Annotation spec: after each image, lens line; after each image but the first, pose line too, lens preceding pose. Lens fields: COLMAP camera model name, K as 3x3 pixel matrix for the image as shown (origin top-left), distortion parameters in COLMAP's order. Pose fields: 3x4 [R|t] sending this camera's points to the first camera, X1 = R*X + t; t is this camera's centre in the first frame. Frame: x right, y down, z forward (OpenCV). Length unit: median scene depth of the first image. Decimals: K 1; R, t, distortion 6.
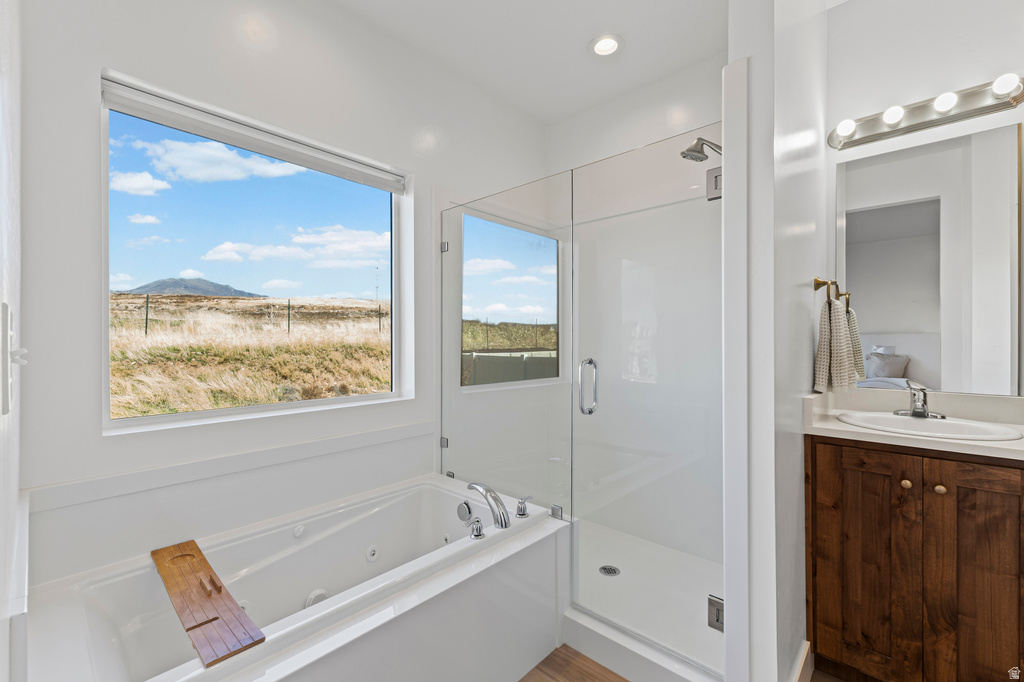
lens RADIAL K [[433.6, 0, 513.5], [0, 433.6, 342.0], [0, 0, 1]] dist [0.001333, 0.000066]
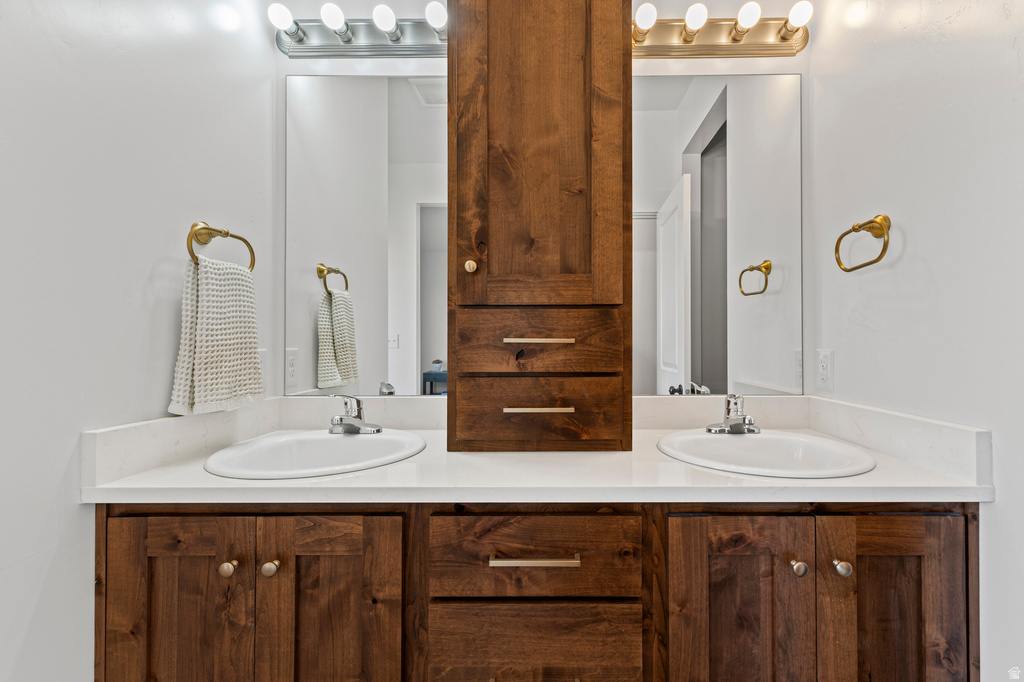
lens RADIAL K [[433.6, 0, 547.7], [0, 433.6, 346.0], [0, 0, 1]] dist [0.001333, 0.000066]
pose [[0.745811, -0.005102, 0.666139, 0.825945], [0.007053, 0.999975, -0.000237, 0.032245], [-0.666121, 0.004875, 0.745828, 0.277692]]
